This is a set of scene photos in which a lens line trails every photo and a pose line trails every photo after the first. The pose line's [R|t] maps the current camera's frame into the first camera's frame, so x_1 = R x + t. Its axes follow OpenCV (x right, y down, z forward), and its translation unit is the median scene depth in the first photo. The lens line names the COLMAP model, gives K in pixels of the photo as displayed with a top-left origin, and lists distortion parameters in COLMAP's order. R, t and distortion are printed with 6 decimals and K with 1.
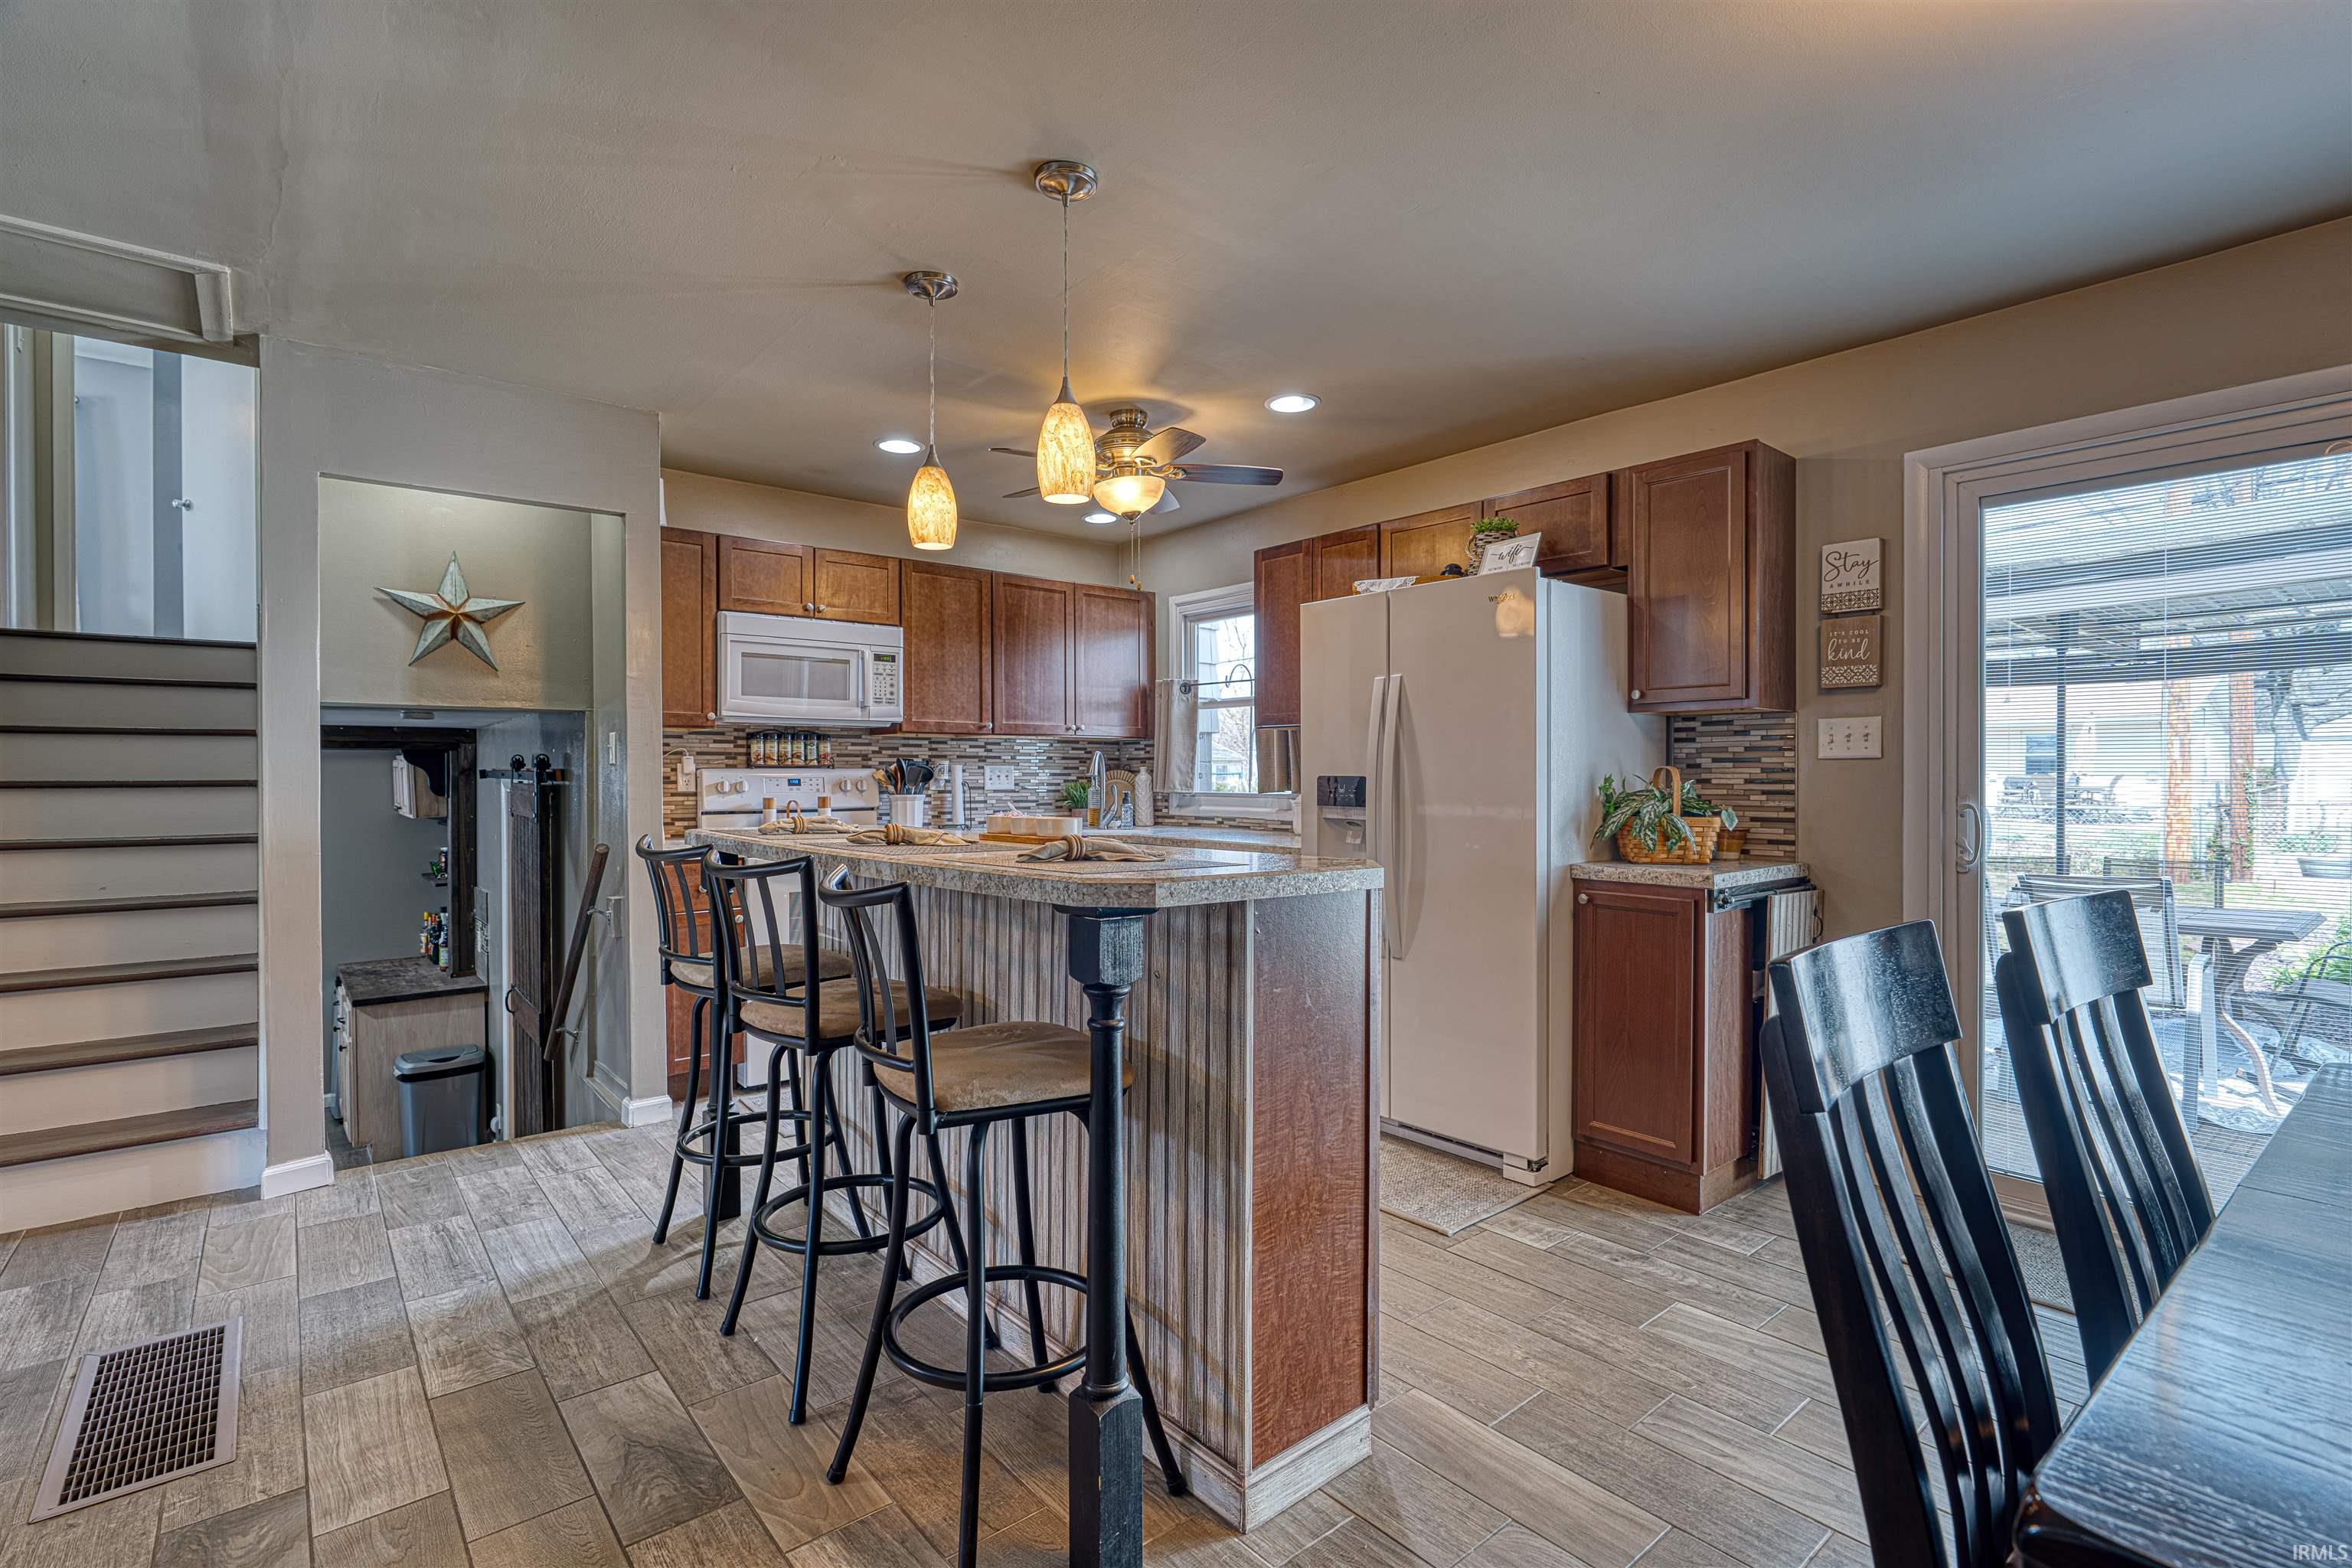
lens RADIAL K [[1085.1, 0, 1172.8], [0, 1085.1, 780.6], [0, 0, 1]] dist [-0.004223, 0.001549]
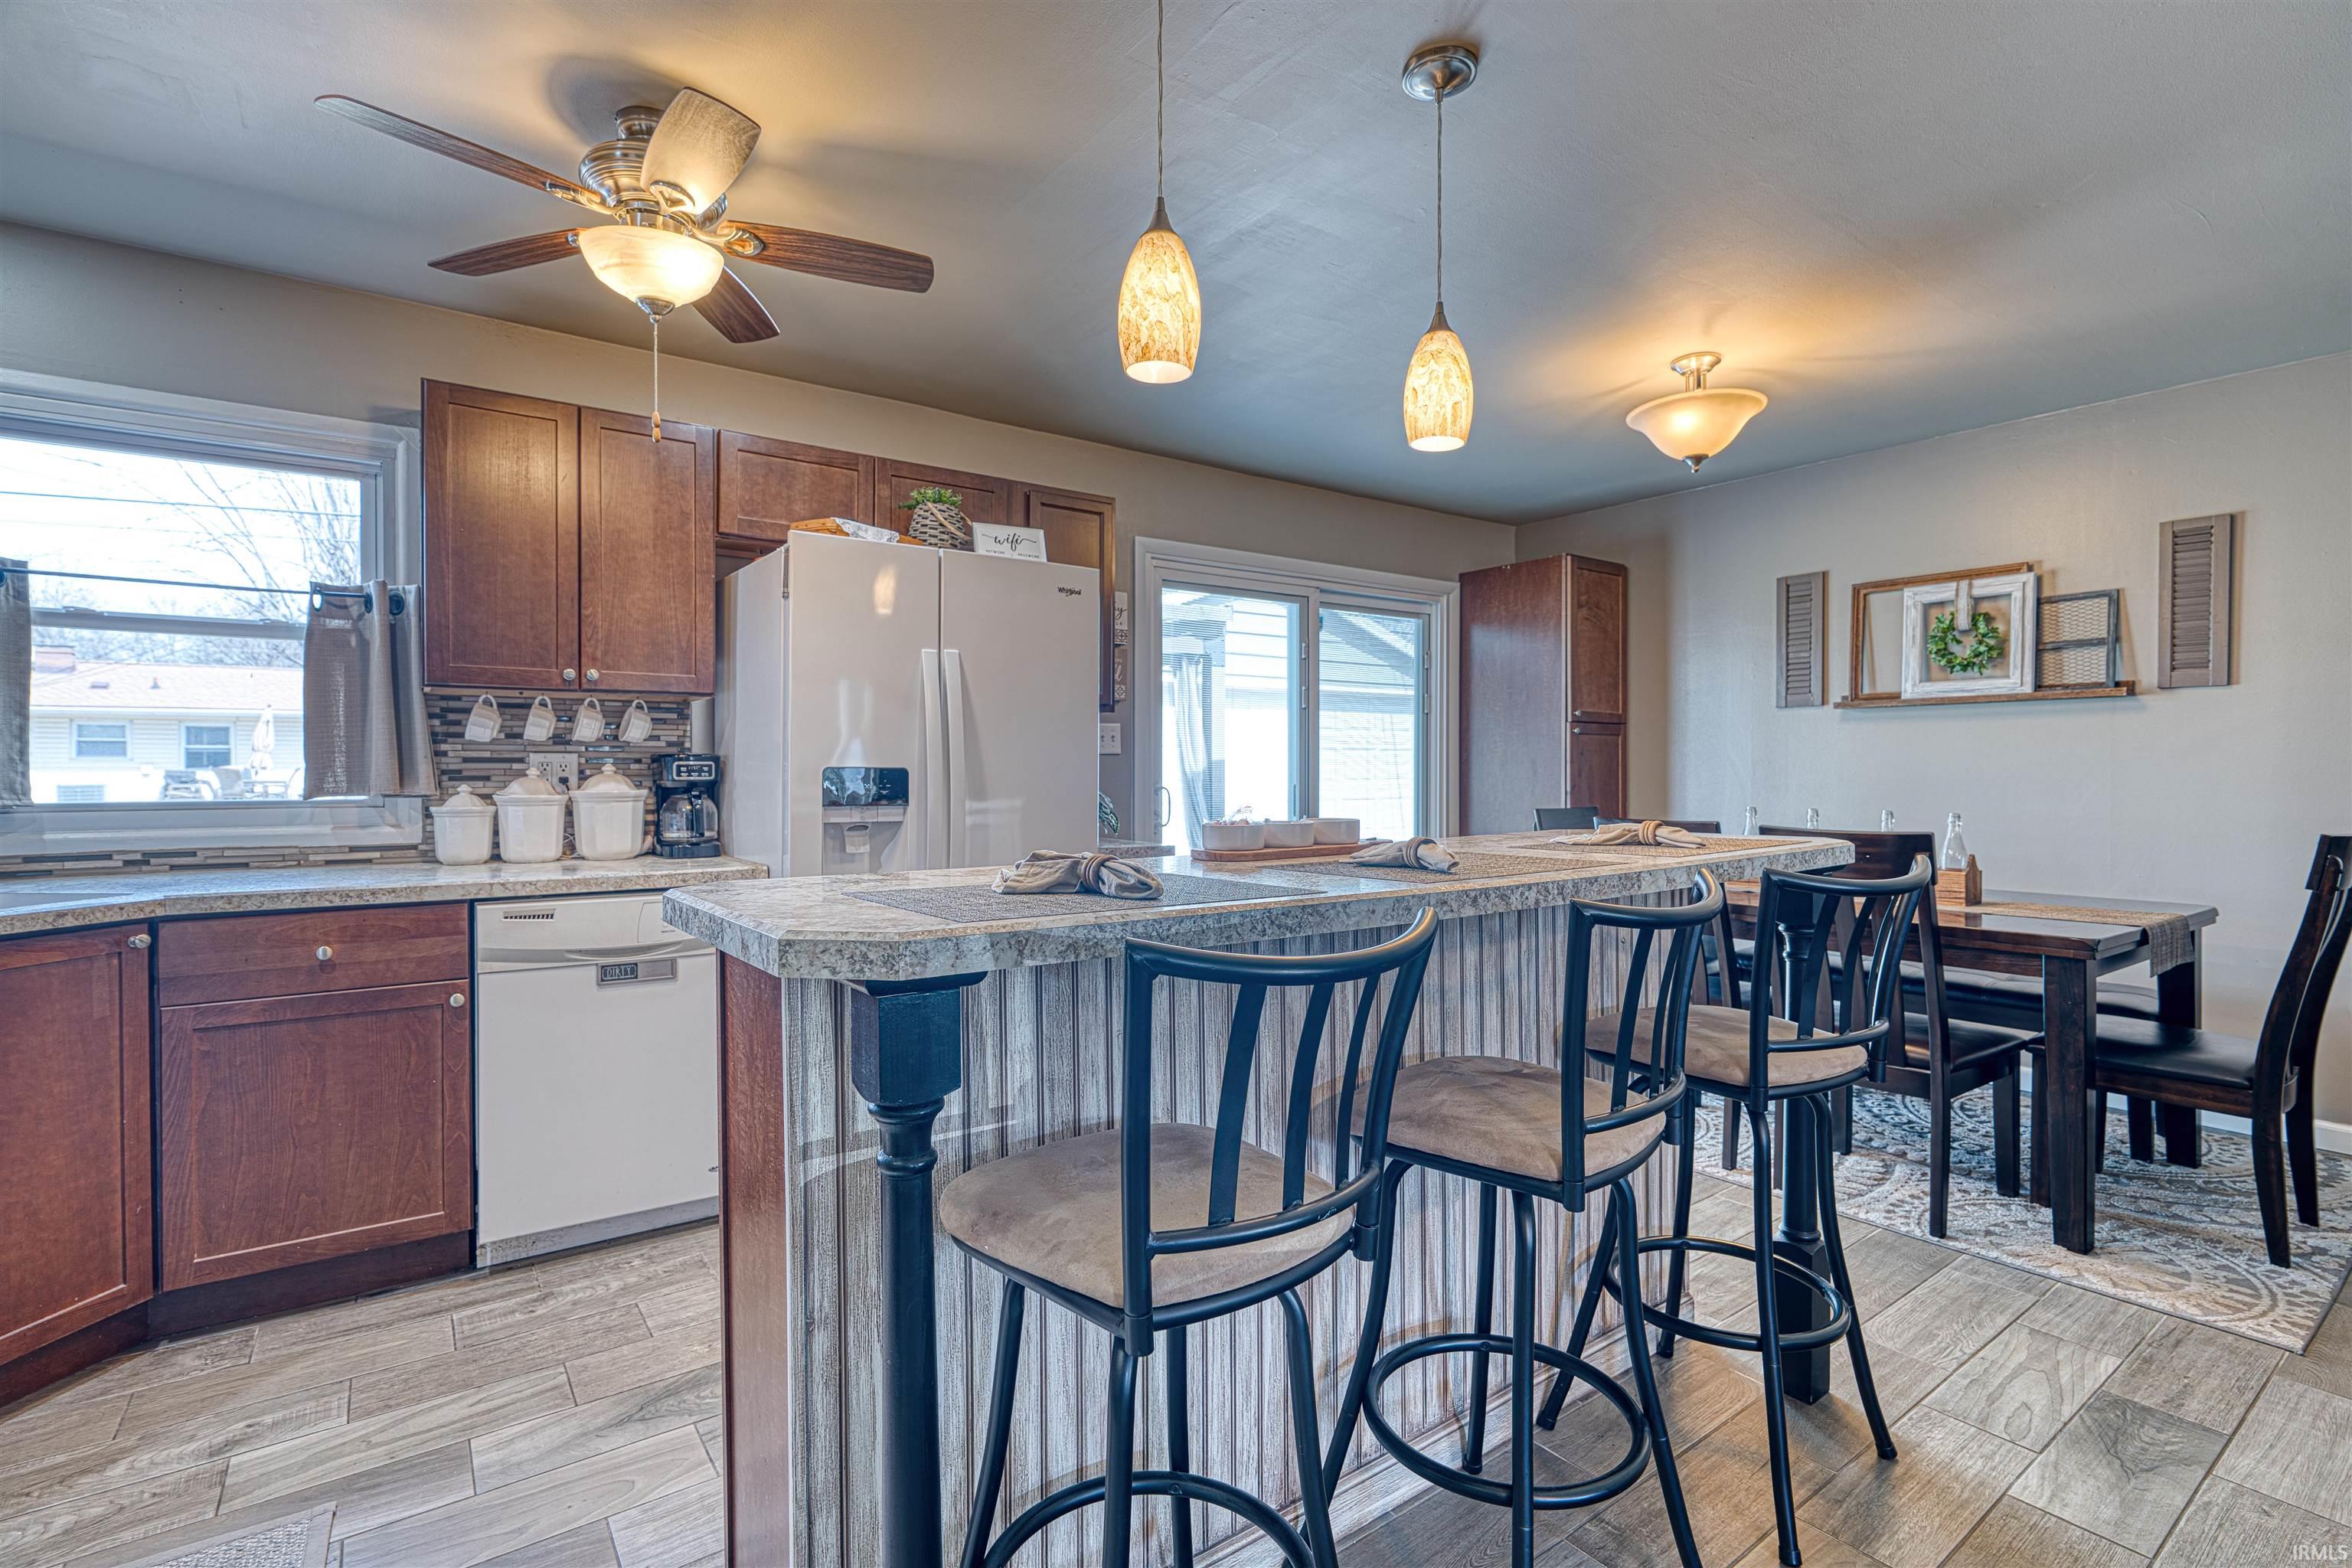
lens RADIAL K [[1085.1, 0, 1176.9], [0, 1085.1, 779.4], [0, 0, 1]] dist [-0.004223, 0.001549]
pose [[0.068192, -0.010569, 0.997616, -0.470605], [0.006535, 0.999927, 0.010146, -0.001365], [-0.997651, 0.005828, 0.068256, 0.557205]]
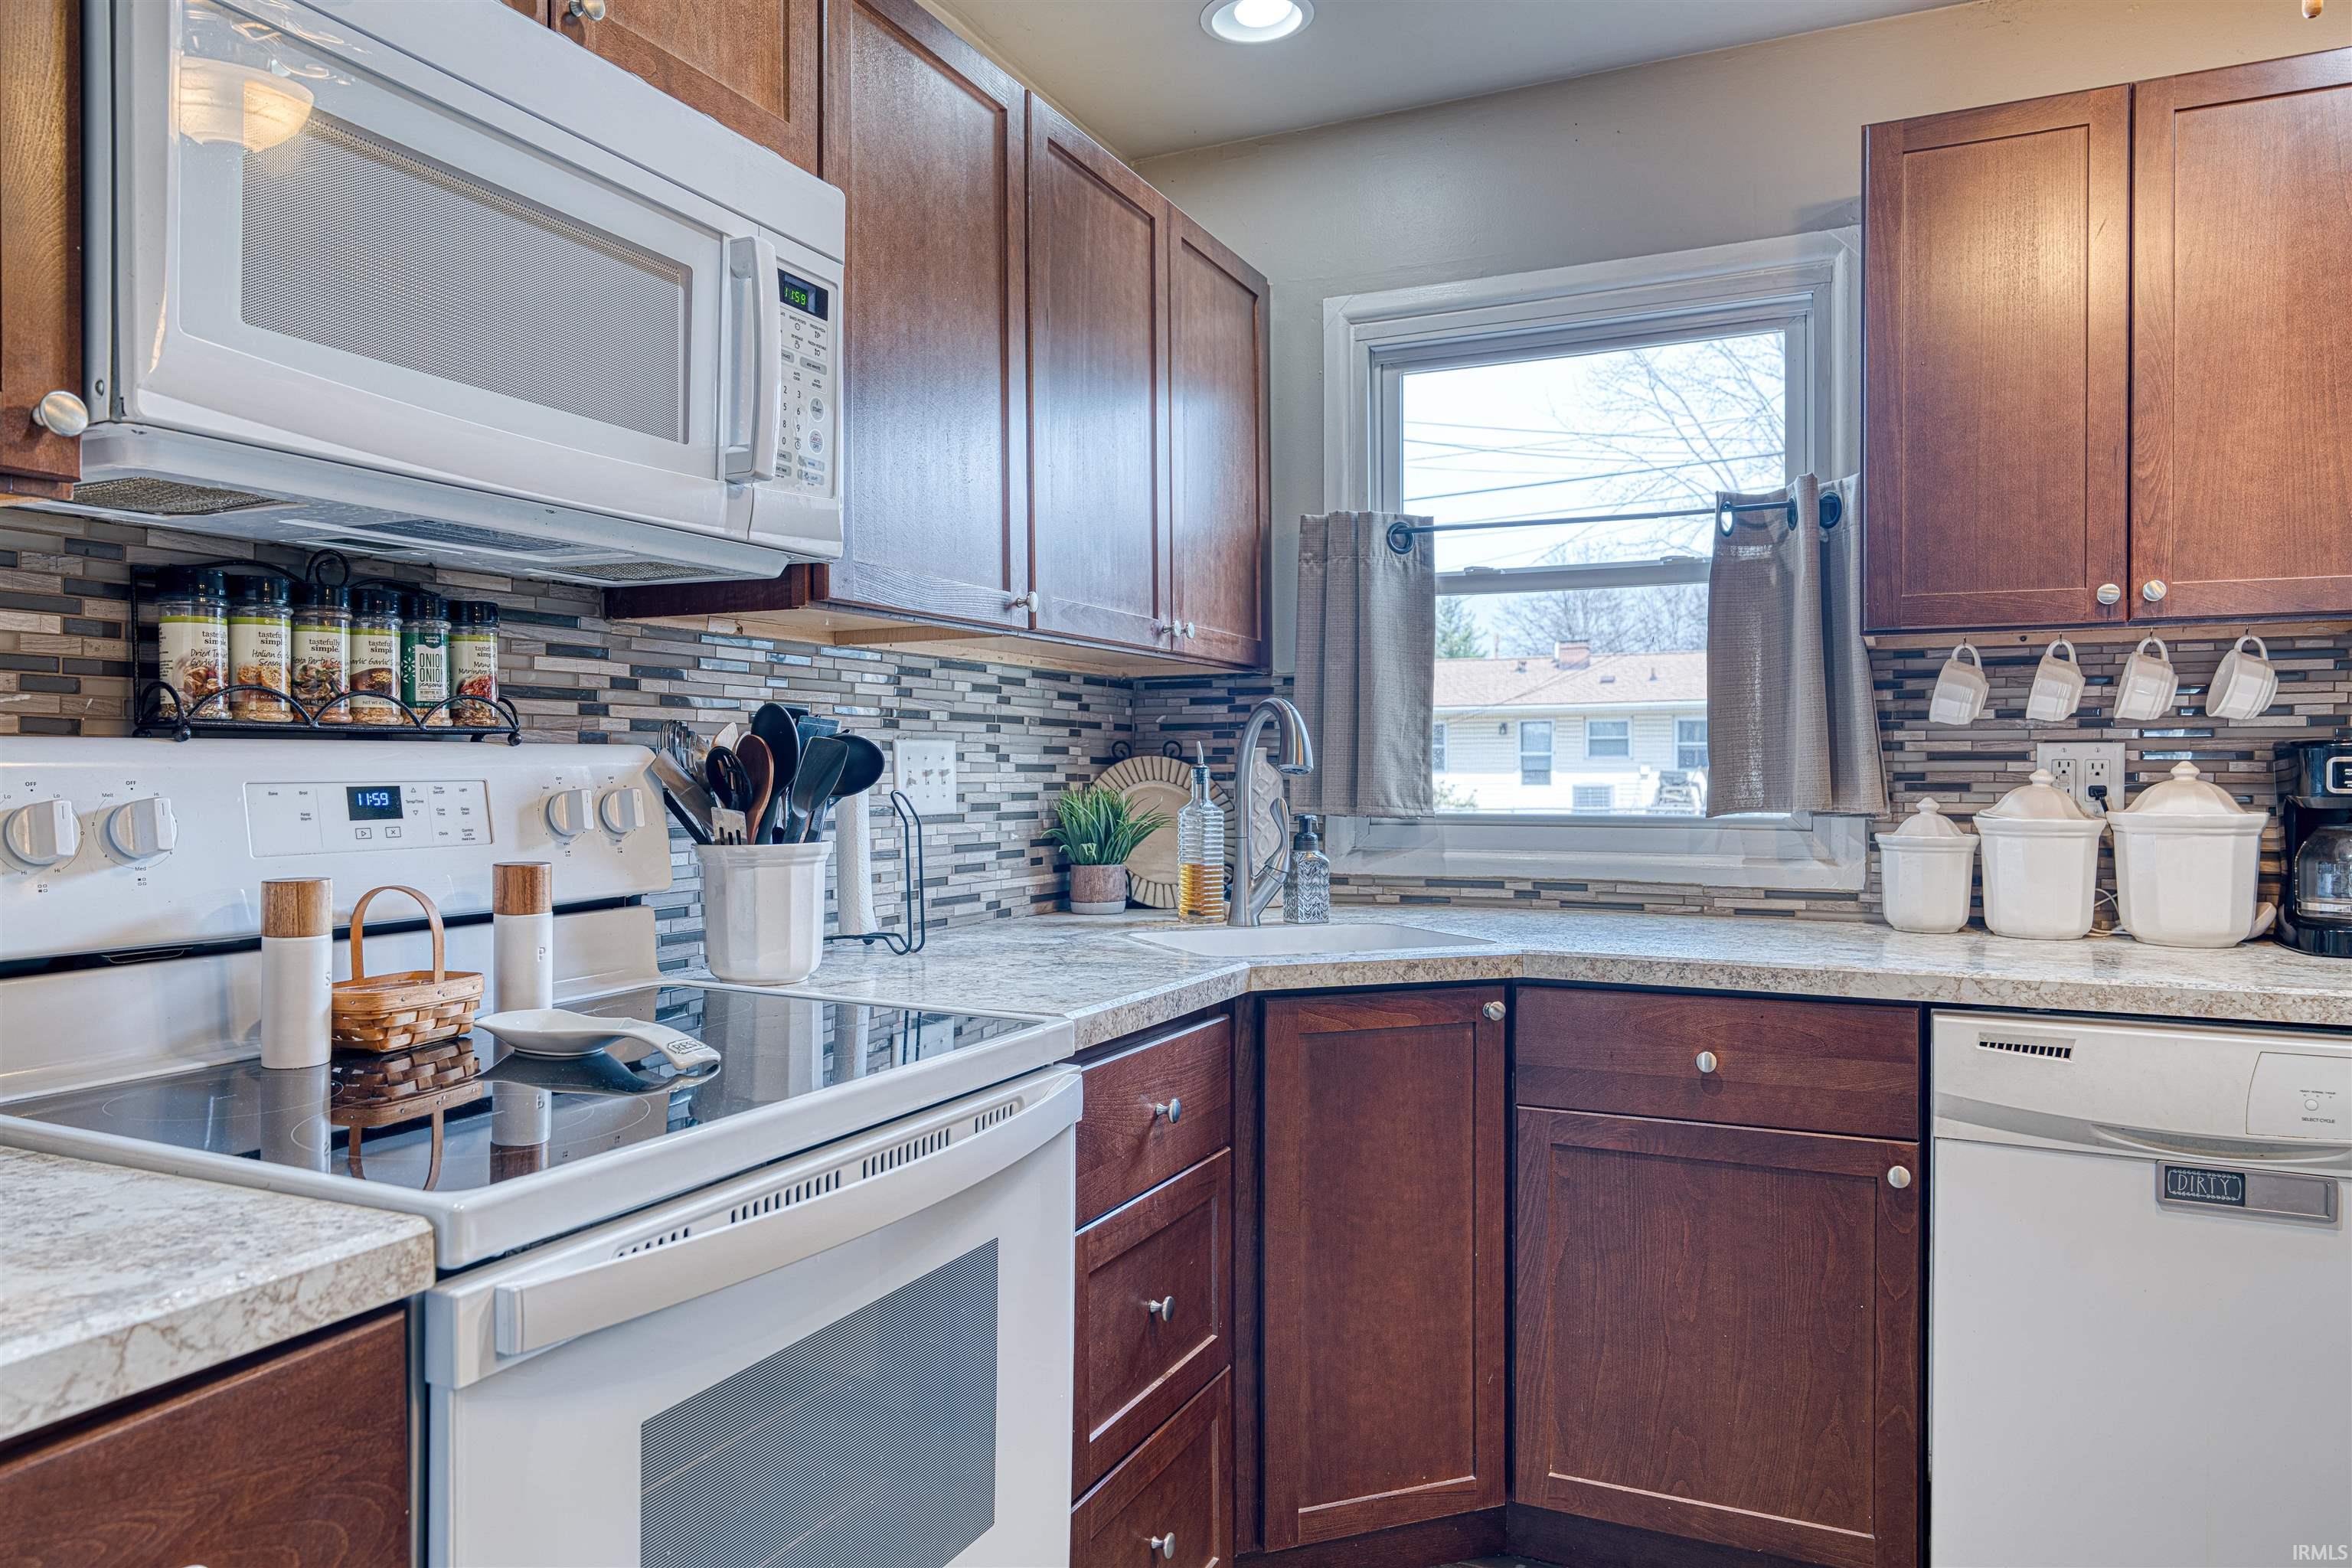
lens RADIAL K [[1538.8, 0, 1165.7], [0, 1538.8, 782.3], [0, 0, 1]] dist [-0.010455, 0.009769]
pose [[0.907508, -0.005298, 0.420002, -0.332862], [0.004540, 0.999986, 0.002804, -0.002648], [-0.420011, -0.000638, 0.907519, 0.641930]]
